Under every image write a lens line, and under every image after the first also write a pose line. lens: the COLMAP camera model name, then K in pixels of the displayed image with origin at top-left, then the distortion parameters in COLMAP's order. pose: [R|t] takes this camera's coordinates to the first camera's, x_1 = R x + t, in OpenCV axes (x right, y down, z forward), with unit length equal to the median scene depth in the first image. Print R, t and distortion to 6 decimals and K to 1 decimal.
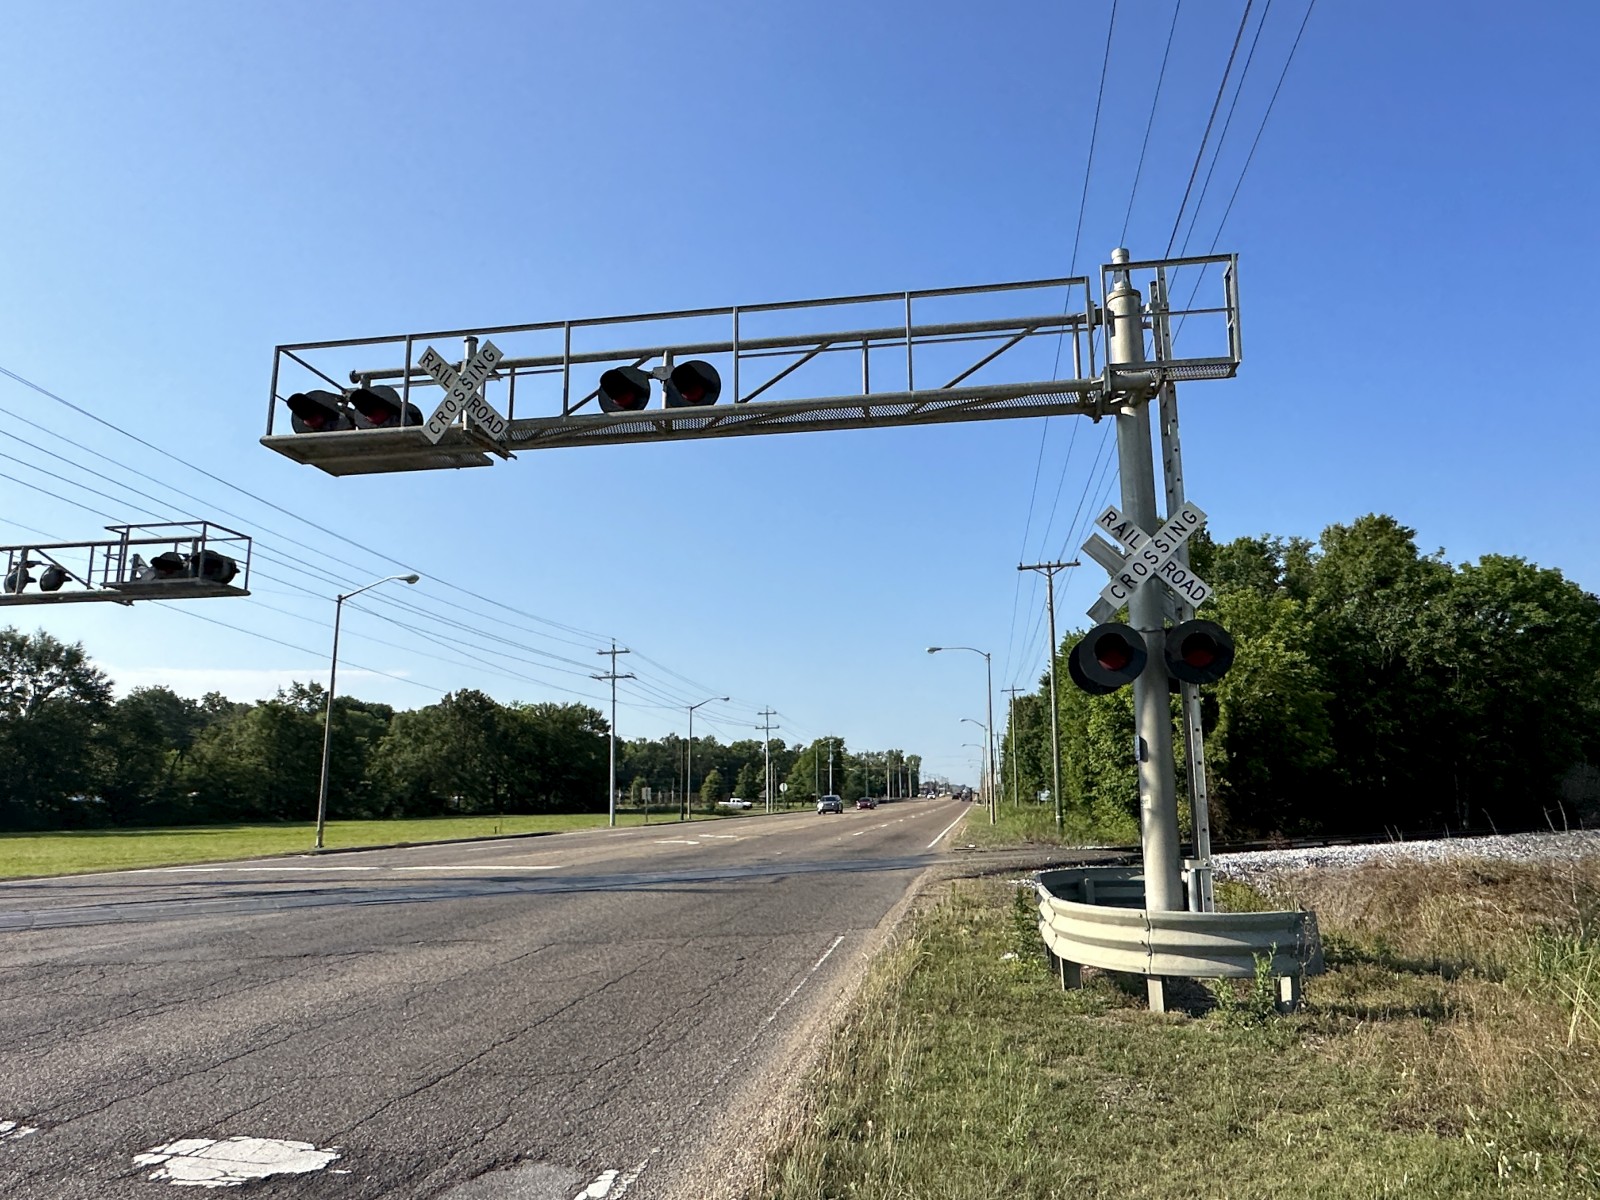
lens RADIAL K [[992.3, 0, 795.1], [0, 992.3, 600.0], [0, 0, 1]] dist [-0.002957, 0.001670]
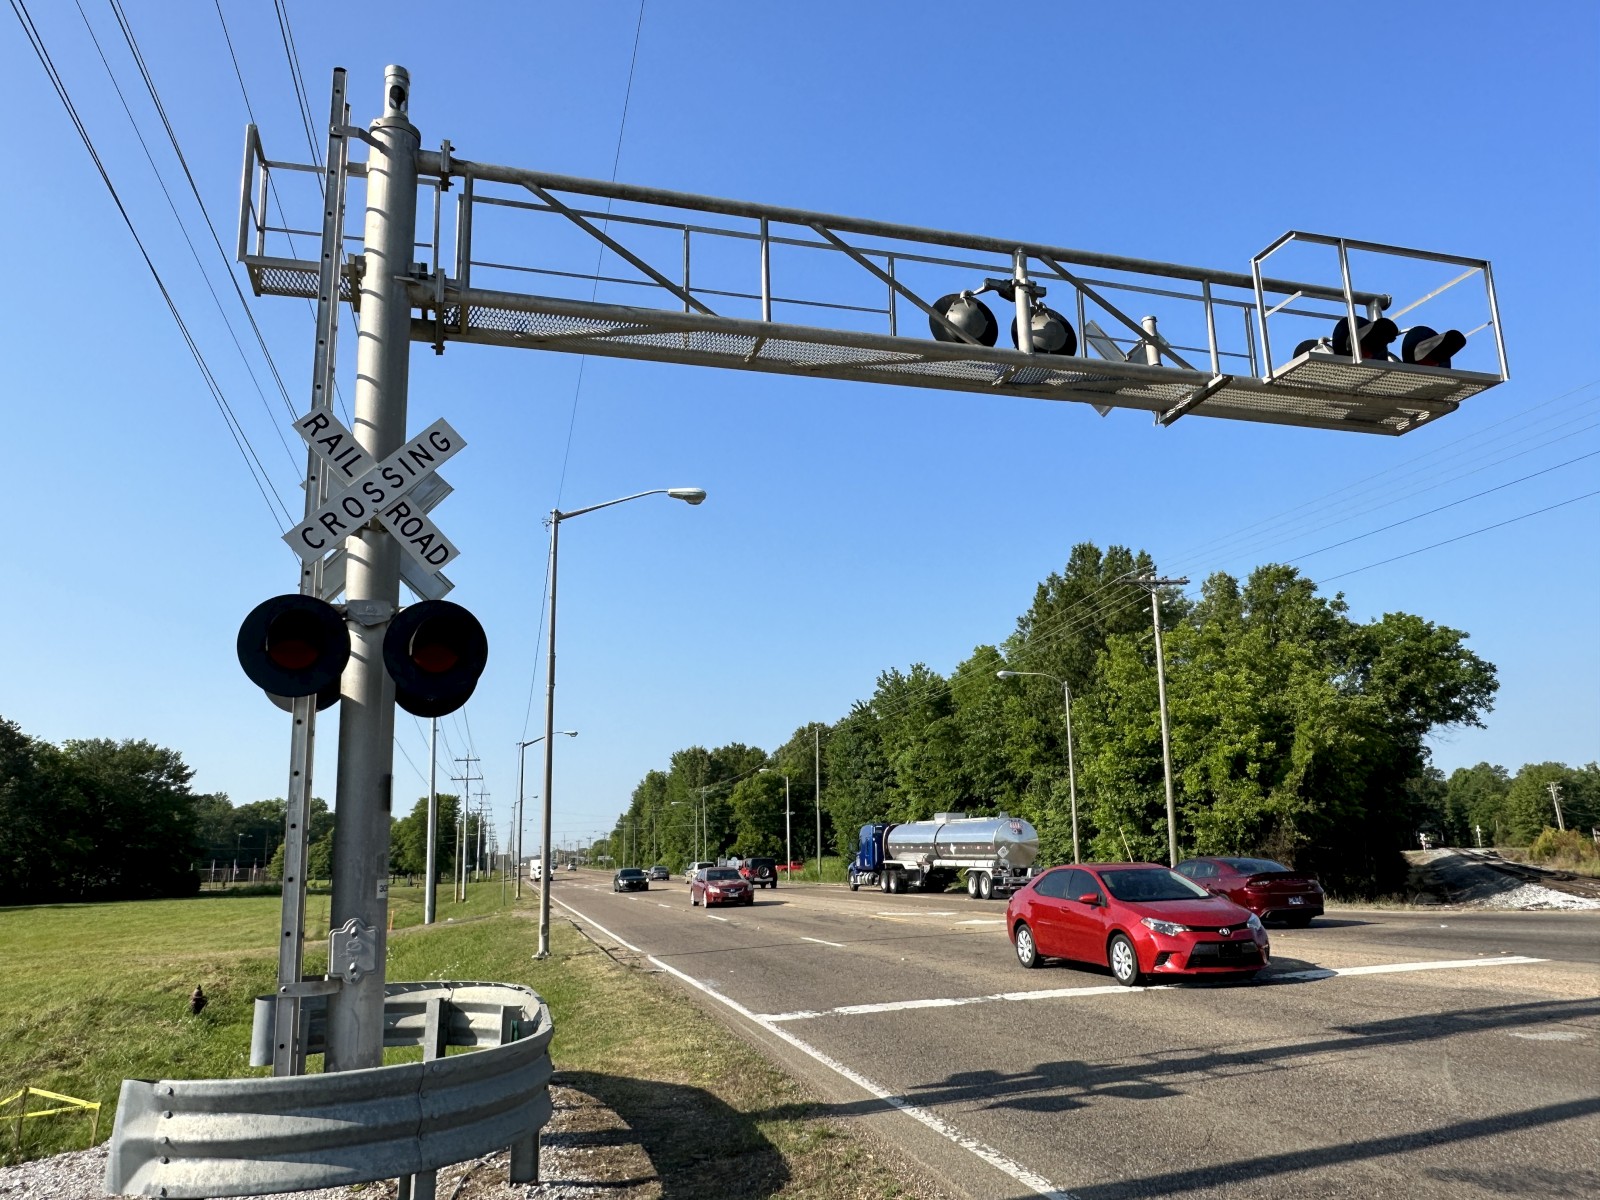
lens RADIAL K [[1152.2, 0, 800.0], [0, 1152.2, 600.0], [0, 0, 1]] dist [0.000645, 0.000650]
pose [[0.908466, 0.075792, 0.411029, -1.225692], [-0.061974, 0.996977, -0.046863, 0.130051], [-0.413339, 0.017101, 0.910417, 0.635603]]
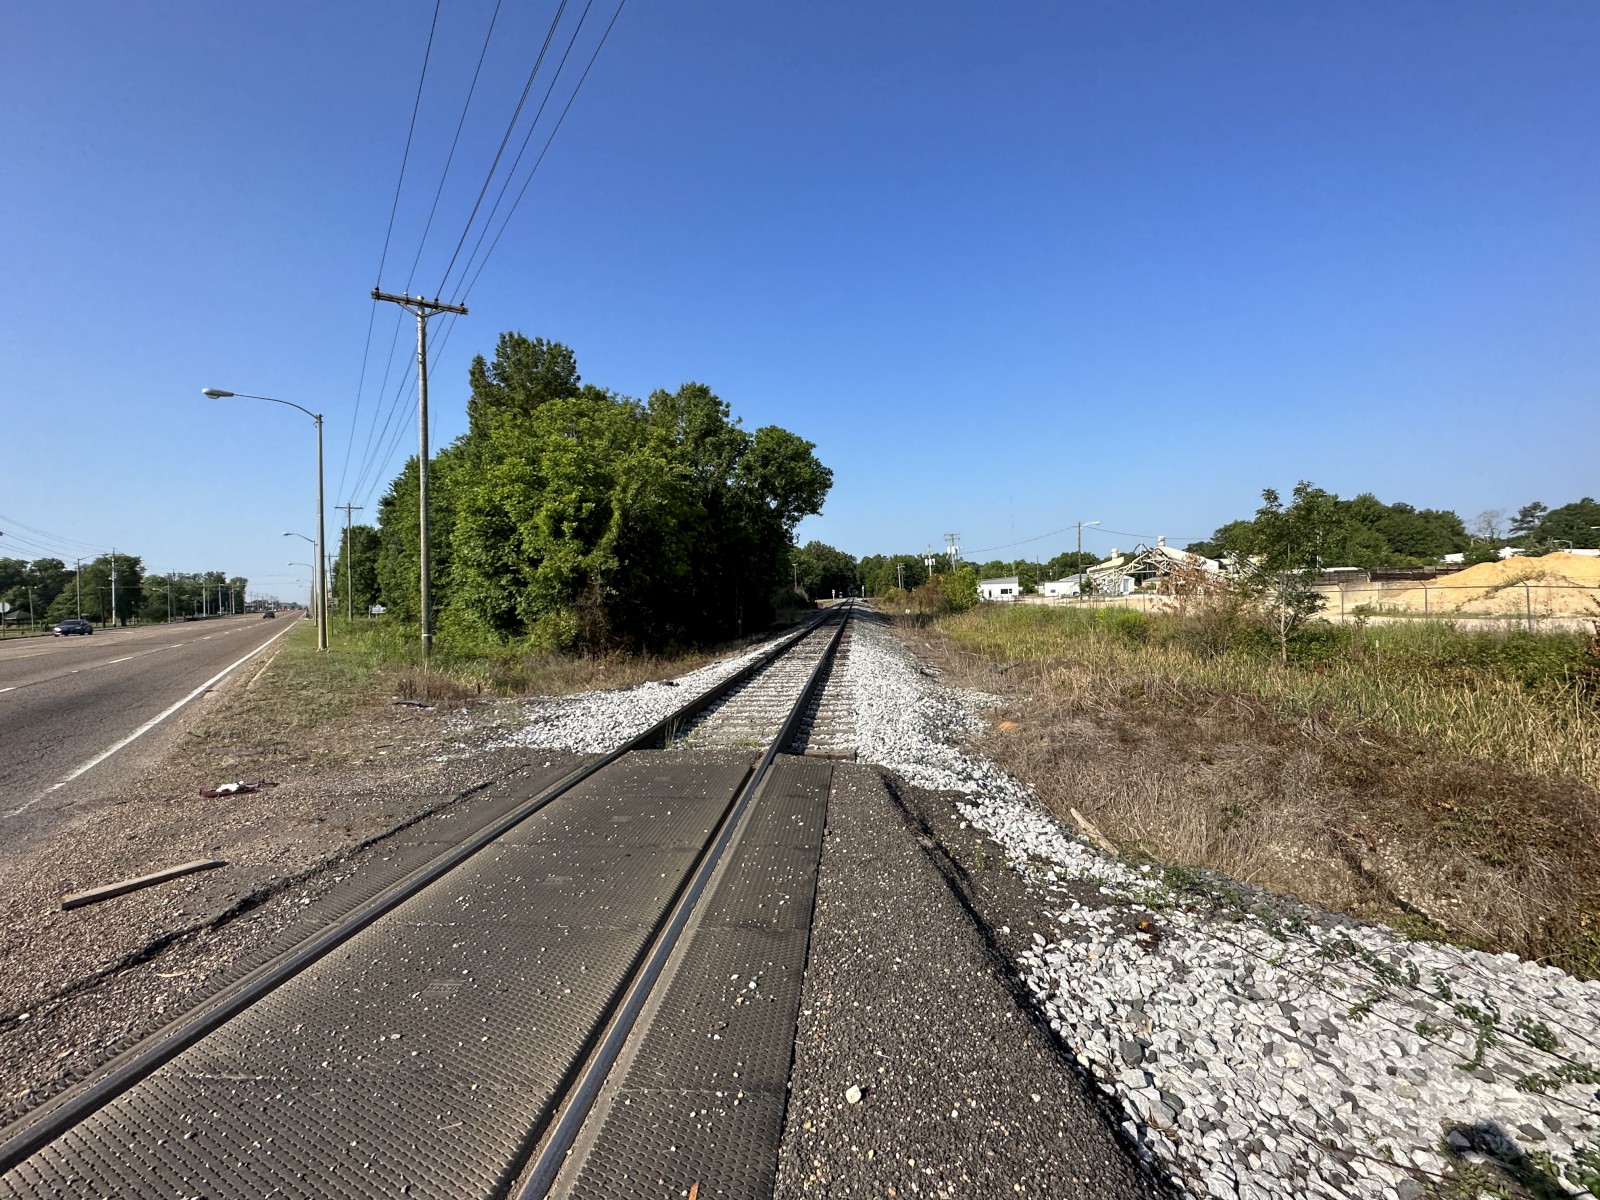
lens RADIAL K [[646.3, 0, 800.0], [0, 646.3, 600.0], [0, 0, 1]] dist [0.000494, 0.000001]
pose [[0.675486, -0.016476, 0.737189, 0.250371], [-0.119820, 0.984010, 0.131784, 0.243461], [-0.727573, -0.177348, 0.662711, 1.242655]]
